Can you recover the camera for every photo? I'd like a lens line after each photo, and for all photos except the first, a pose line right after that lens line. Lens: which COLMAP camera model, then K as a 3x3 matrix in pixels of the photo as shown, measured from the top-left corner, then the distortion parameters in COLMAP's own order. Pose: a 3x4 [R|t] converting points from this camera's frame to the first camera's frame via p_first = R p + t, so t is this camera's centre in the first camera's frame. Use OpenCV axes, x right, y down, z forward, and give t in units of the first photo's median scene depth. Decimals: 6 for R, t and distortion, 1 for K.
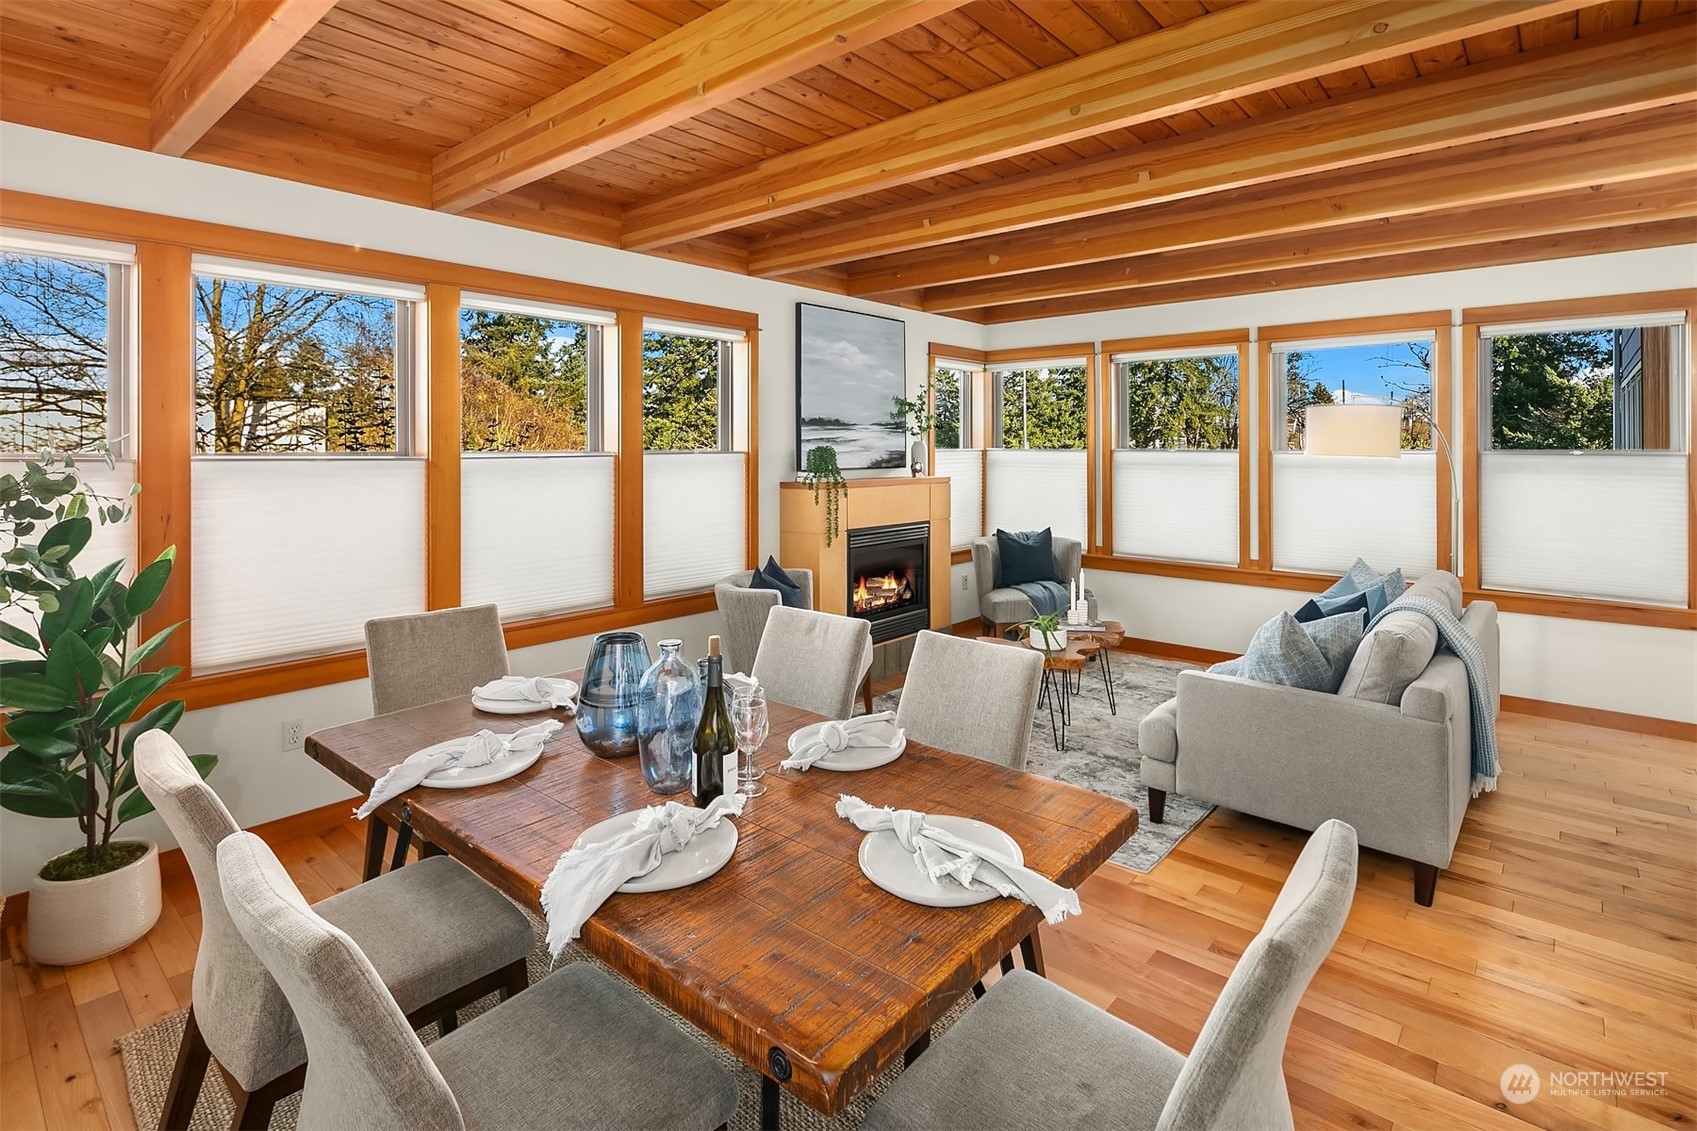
lens RADIAL K [[798.3, 0, 847.0], [0, 798.3, 428.6], [0, 0, 1]] dist [-0.001312, -0.000967]
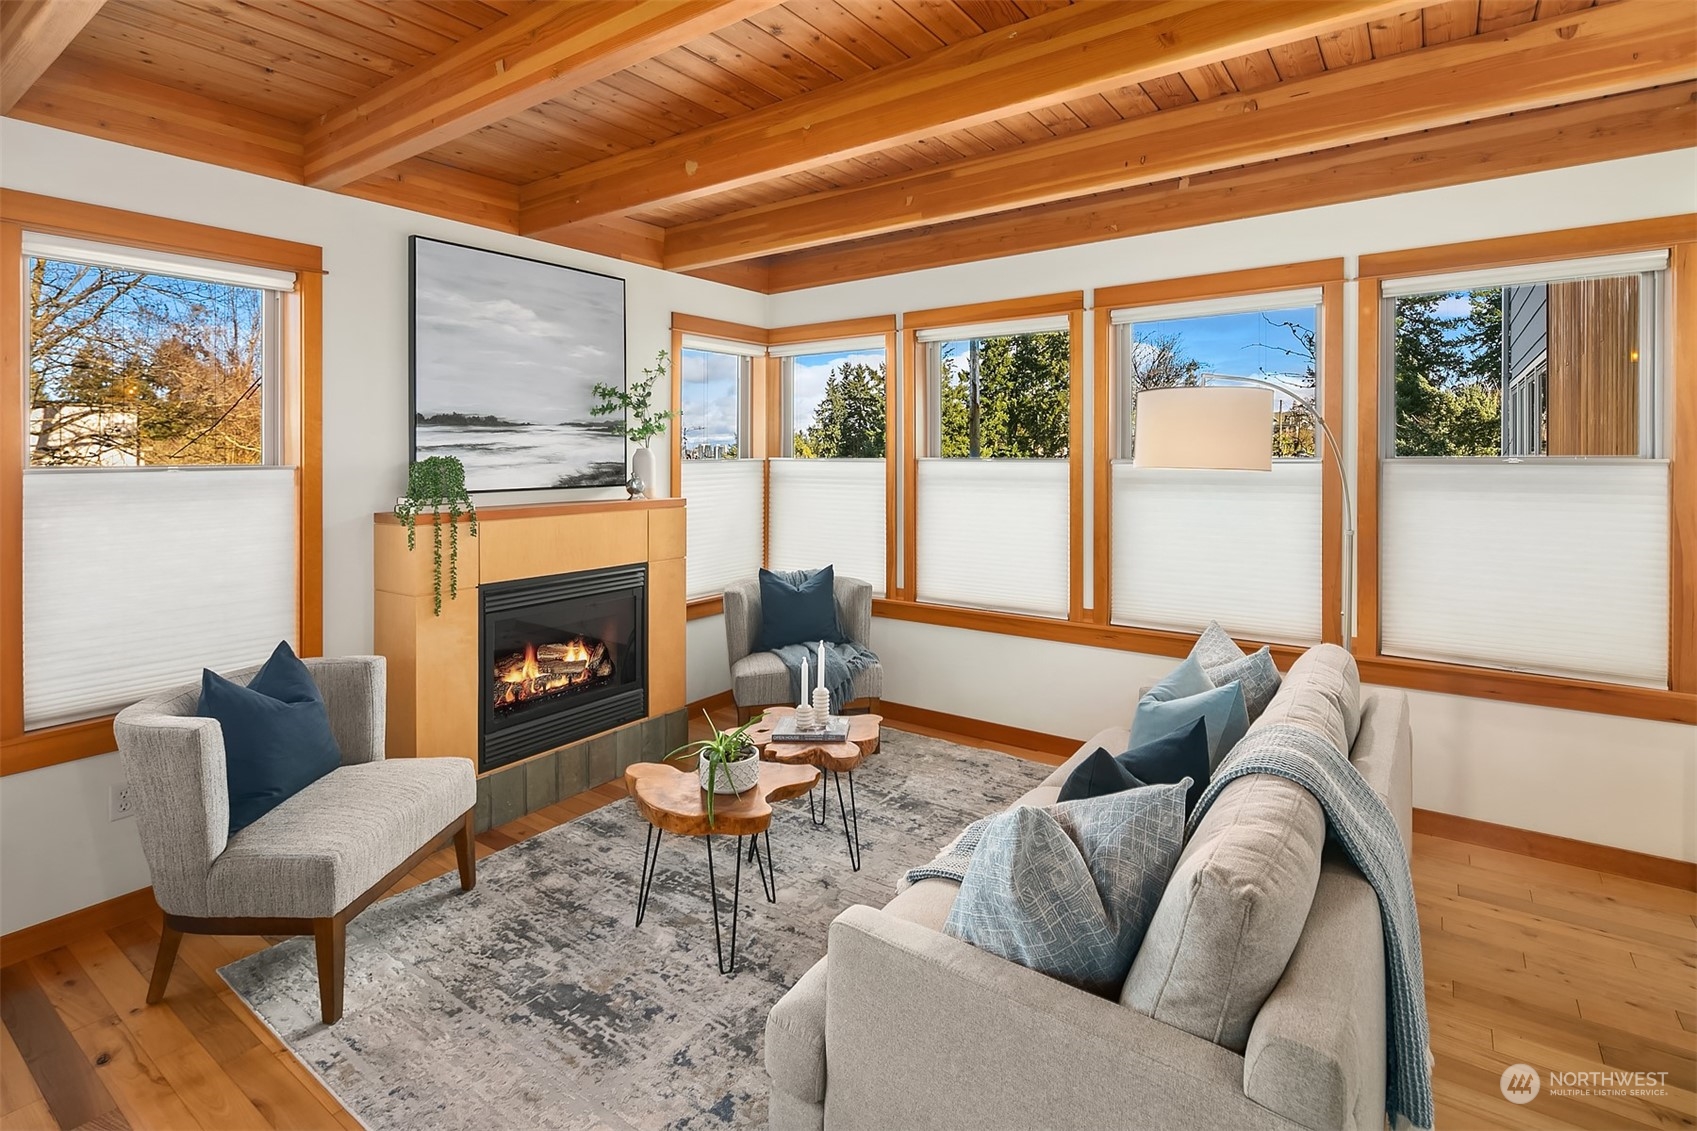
lens RADIAL K [[819.1, 0, 847.2], [0, 819.1, 451.7], [0, 0, 1]] dist [-0.000030, 0.000207]
pose [[0.993623, -0.004696, 0.112653, 0.206773], [0.002626, 0.999825, 0.018518, 0.006144], [-0.112720, -0.018105, 0.993462, 0.282908]]
